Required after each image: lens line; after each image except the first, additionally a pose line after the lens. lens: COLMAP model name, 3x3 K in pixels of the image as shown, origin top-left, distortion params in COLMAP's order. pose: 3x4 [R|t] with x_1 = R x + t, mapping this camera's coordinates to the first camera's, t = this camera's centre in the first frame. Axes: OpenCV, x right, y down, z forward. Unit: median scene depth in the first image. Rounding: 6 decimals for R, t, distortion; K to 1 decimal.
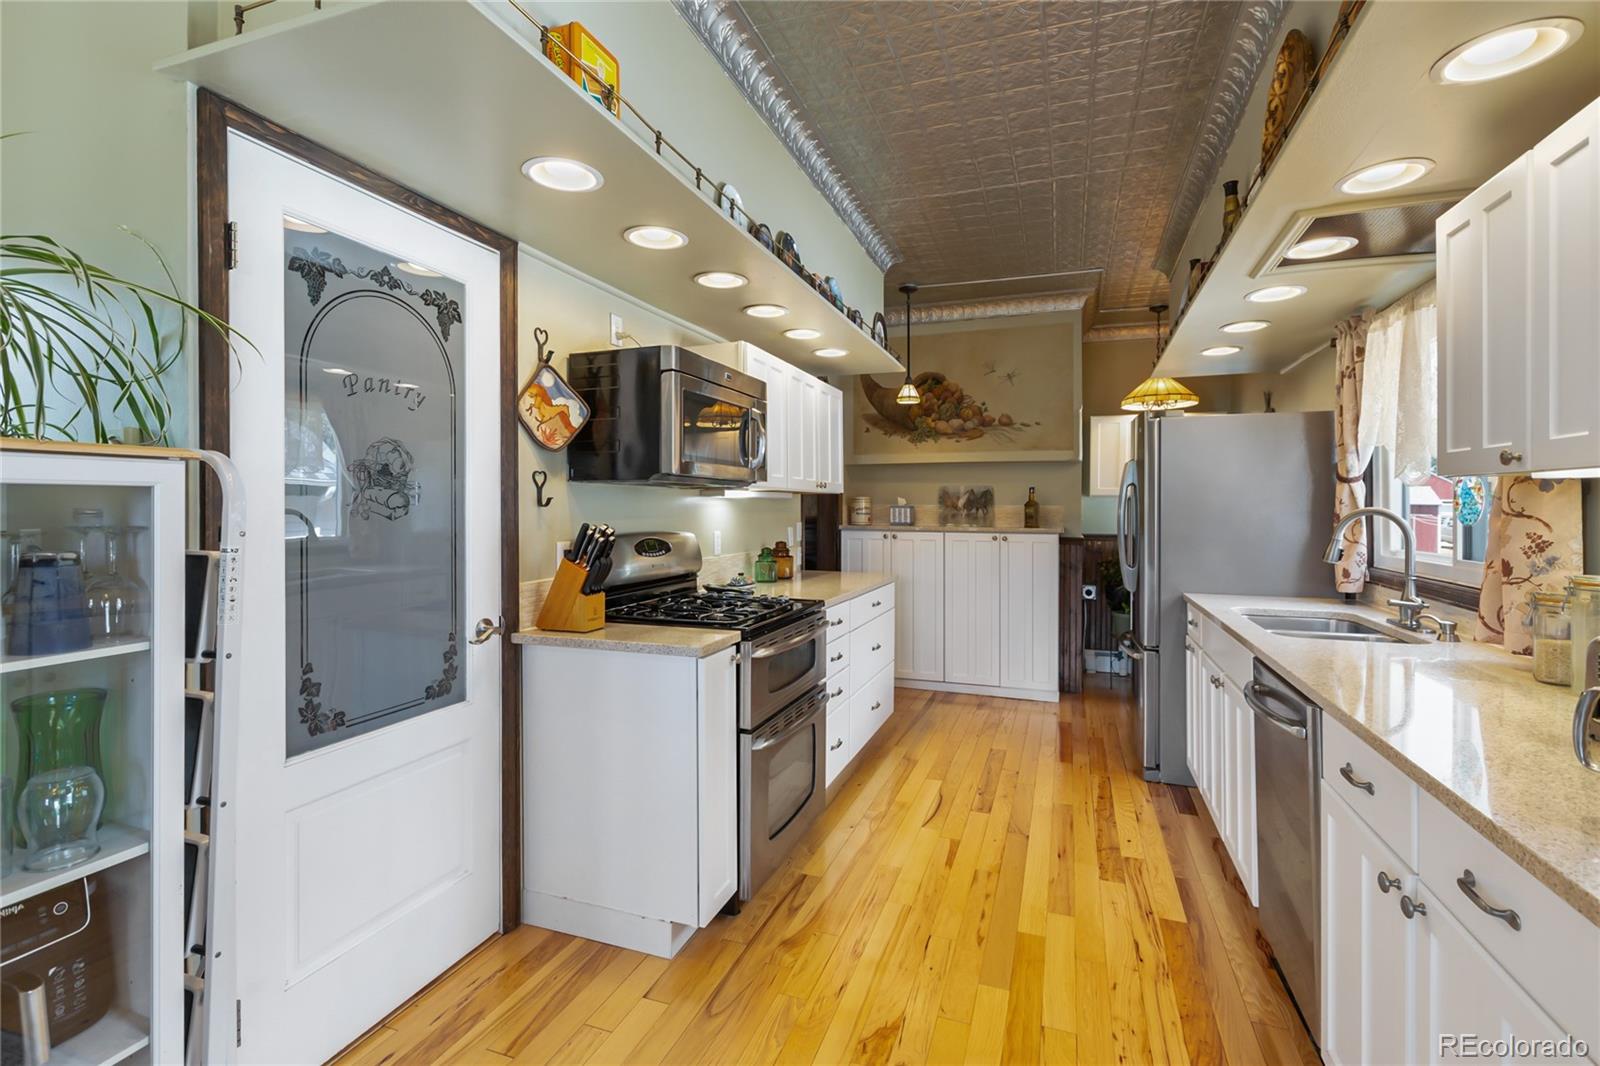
lens RADIAL K [[732.2, 0, 800.0], [0, 732.2, 533.0], [0, 0, 1]] dist [-0.000171, 0.000346]
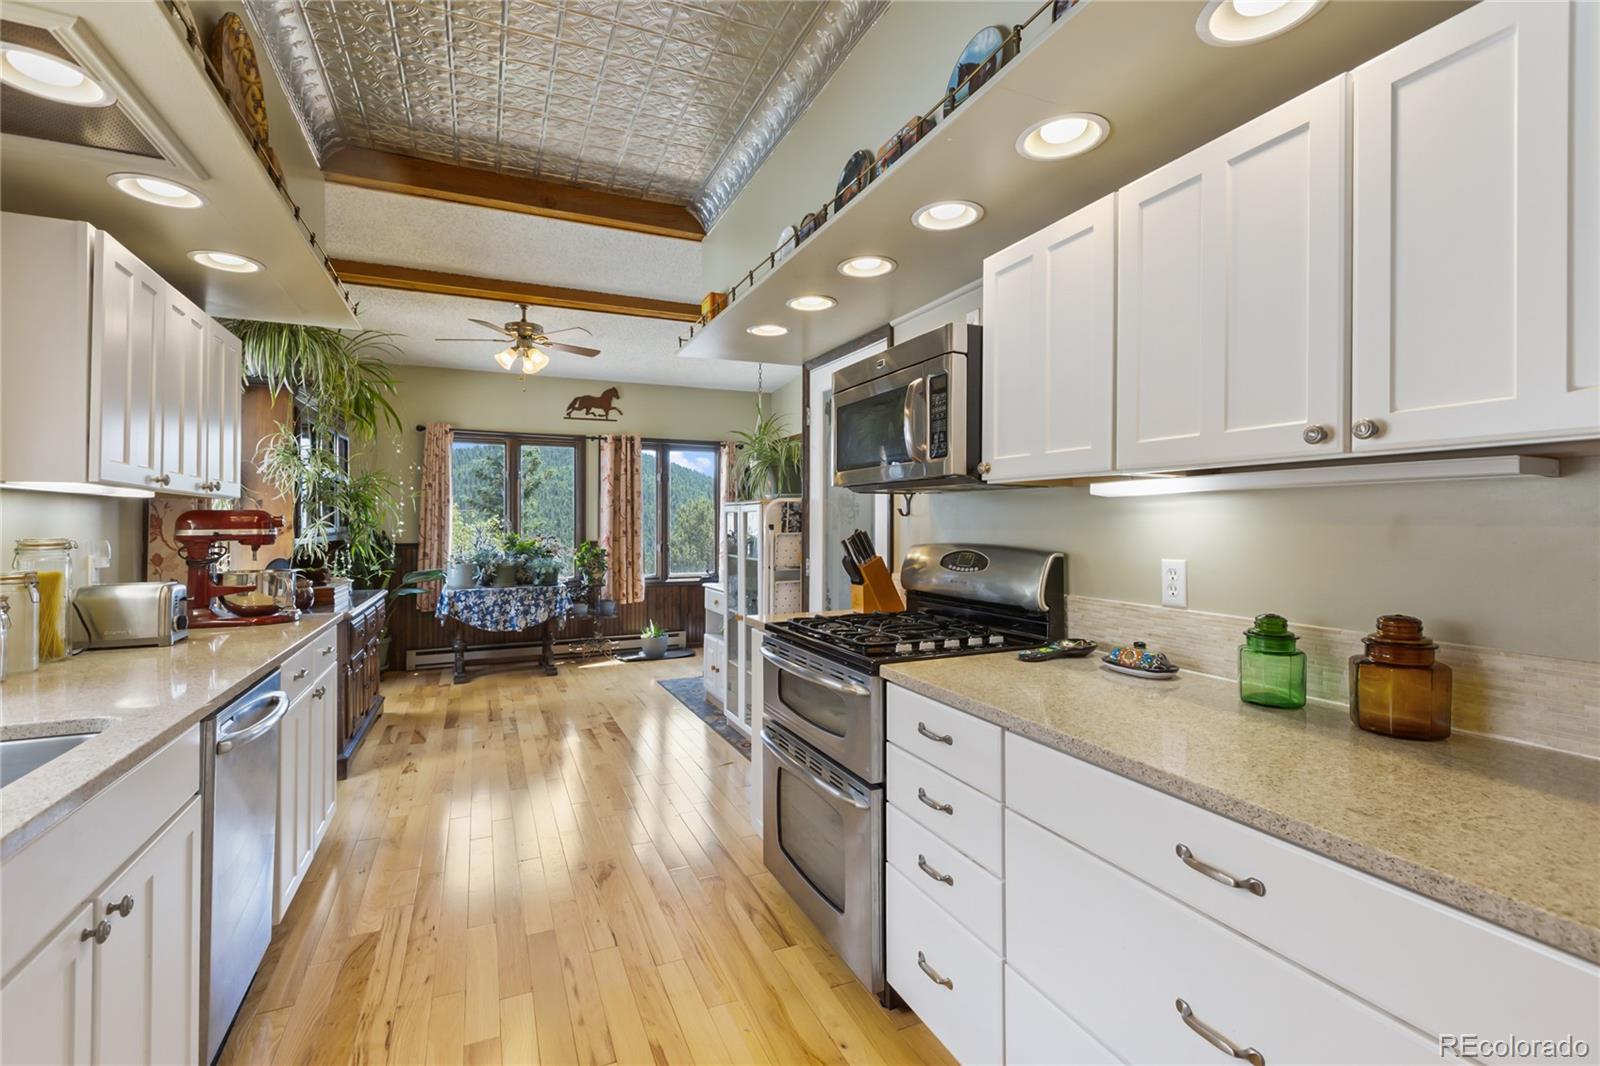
lens RADIAL K [[732.2, 0, 800.0], [0, 732.2, 533.0], [0, 0, 1]] dist [-0.000171, 0.000346]
pose [[-0.723414, 0.012697, -0.690297, 0.629127], [-0.025563, 0.998653, 0.045158, -0.055967], [0.689941, 0.050314, -0.722115, 1.730866]]
